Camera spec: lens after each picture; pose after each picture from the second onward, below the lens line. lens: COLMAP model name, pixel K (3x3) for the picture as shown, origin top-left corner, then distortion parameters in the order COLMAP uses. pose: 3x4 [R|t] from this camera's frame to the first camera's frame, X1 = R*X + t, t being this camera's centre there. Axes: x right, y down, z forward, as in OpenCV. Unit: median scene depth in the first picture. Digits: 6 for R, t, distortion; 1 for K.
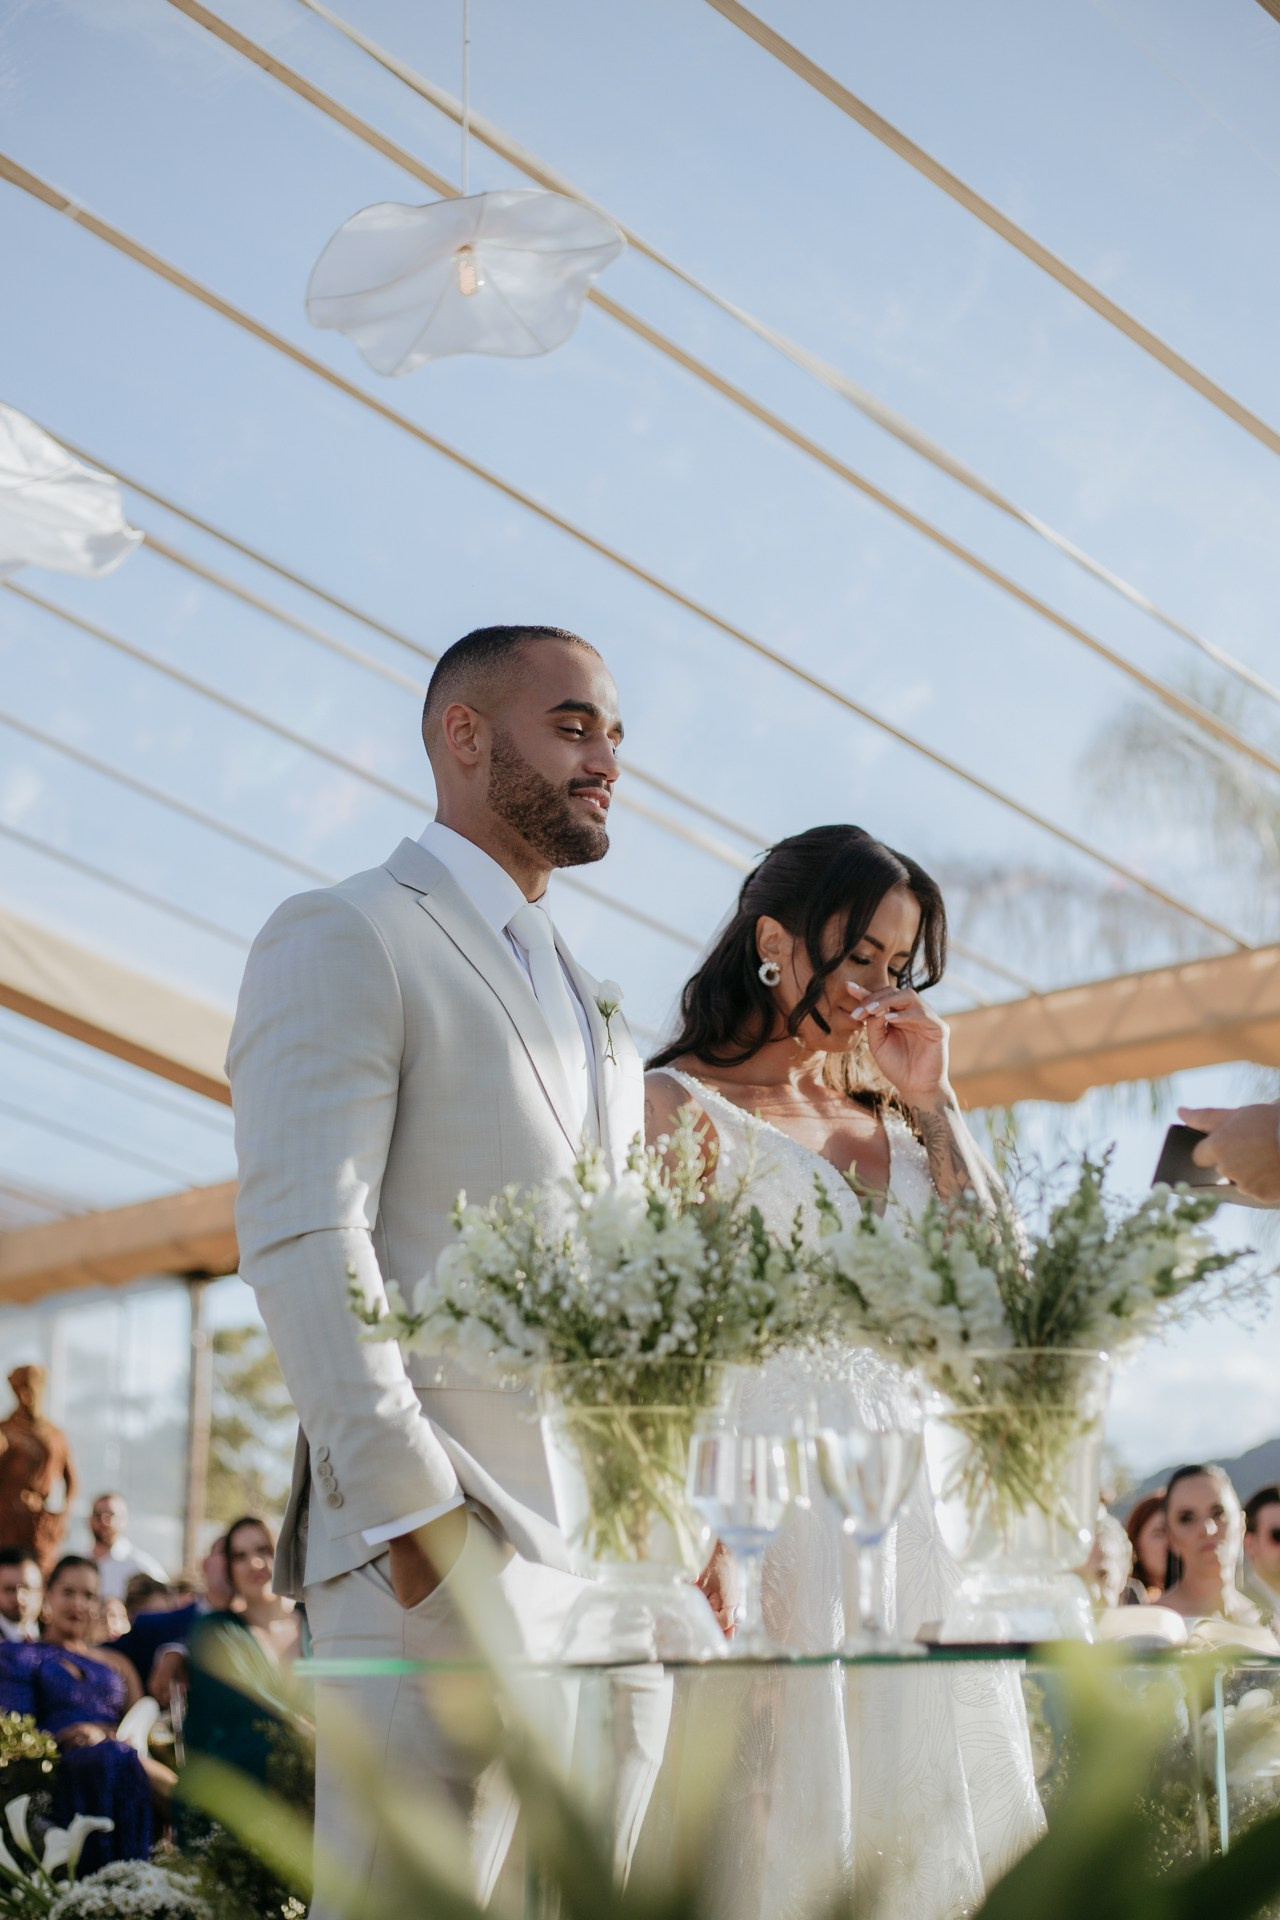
lens RADIAL K [[3583.8, 0, 640.0], [0, 3583.8, 960.0], [0, 0, 1]] dist [-0.000886, 0.026909]
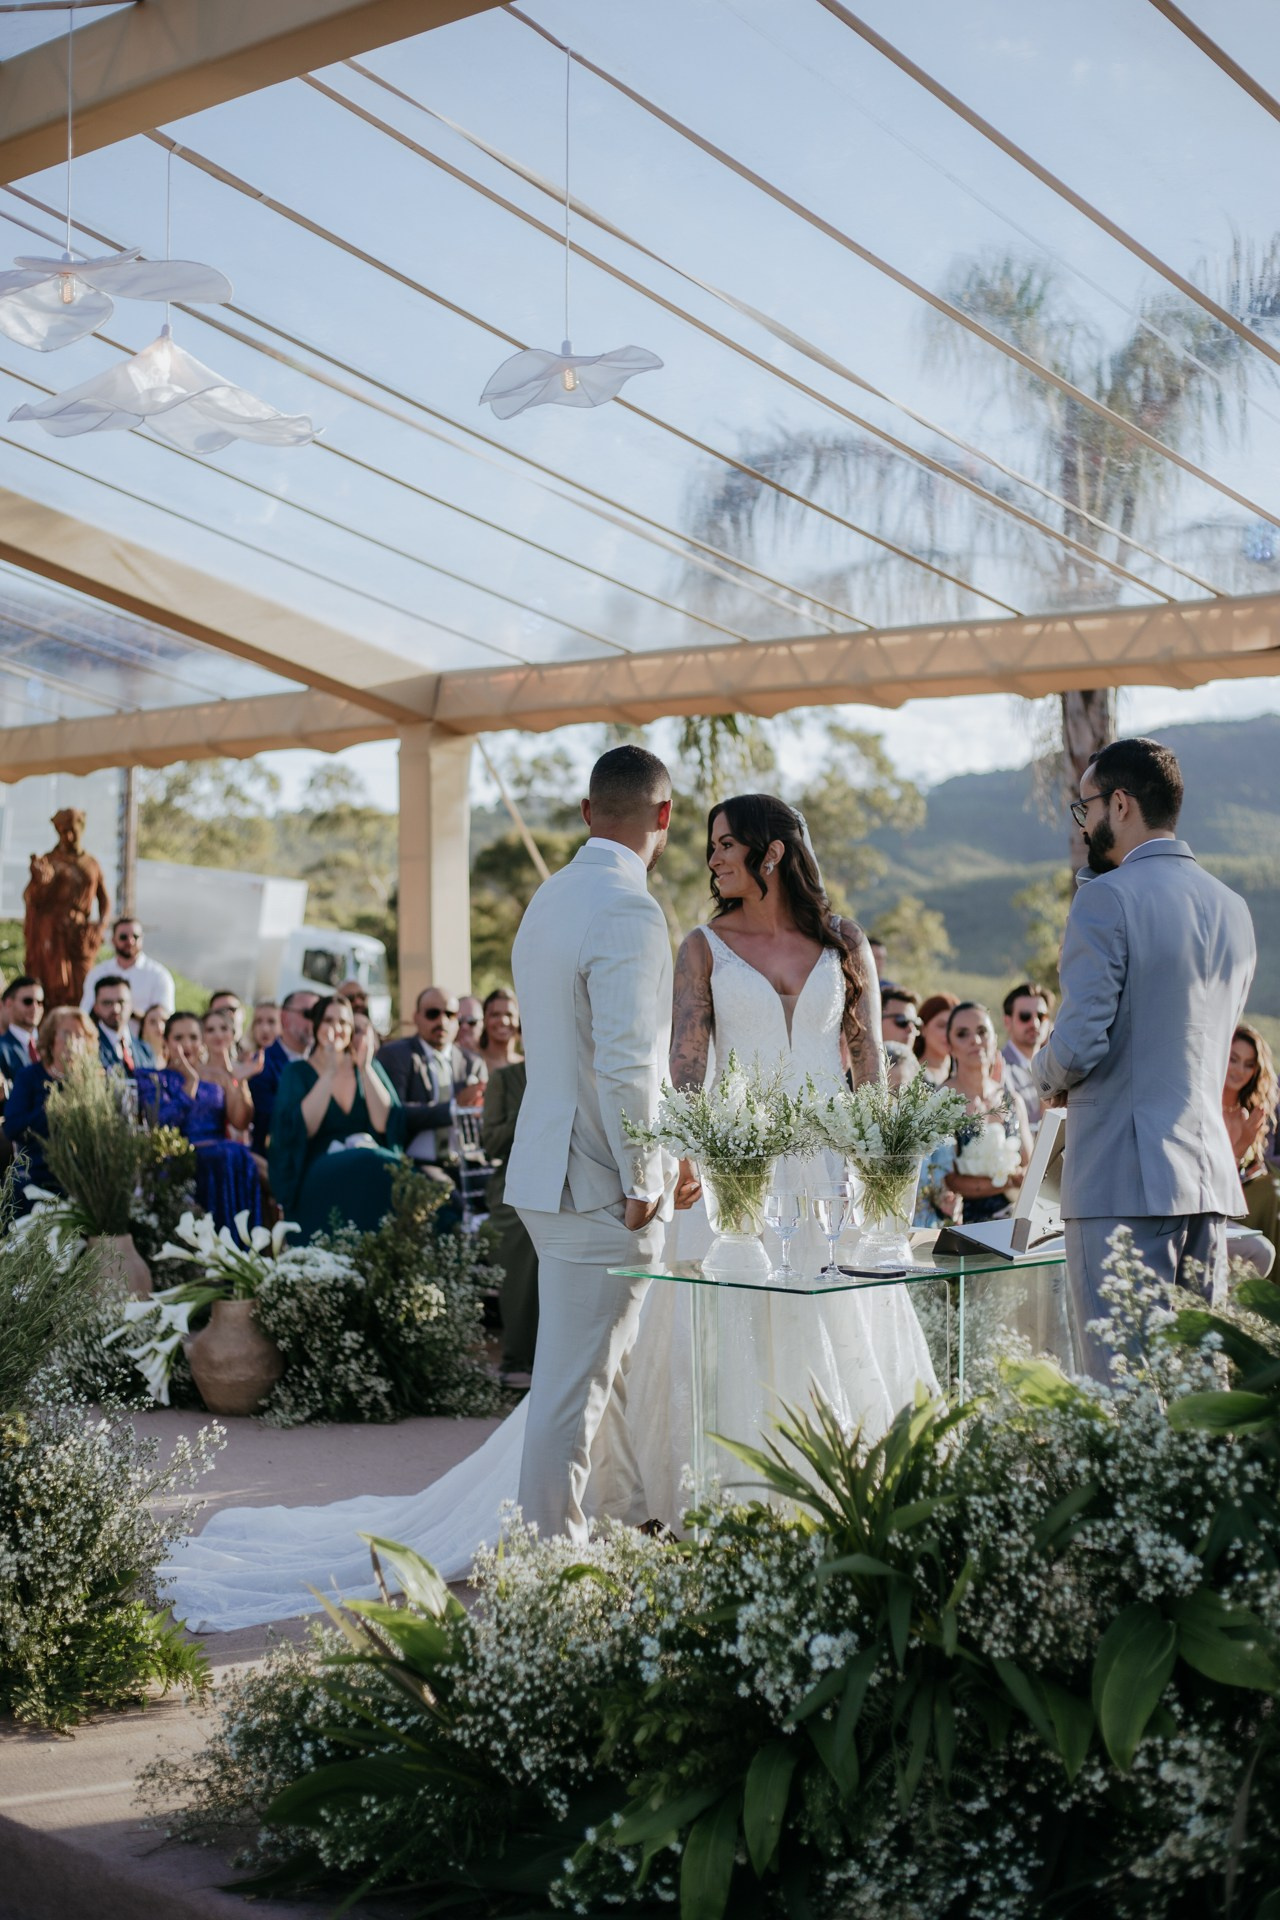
lens RADIAL K [[3583.8, 0, 640.0], [0, 3583.8, 960.0], [0, 0, 1]] dist [-0.000886, 0.026909]
pose [[0.998465, 0.006164, 0.055040, -0.084945], [-0.017297, 0.978785, 0.204157, -0.217662], [-0.052614, -0.204795, 0.977390, -0.587971]]
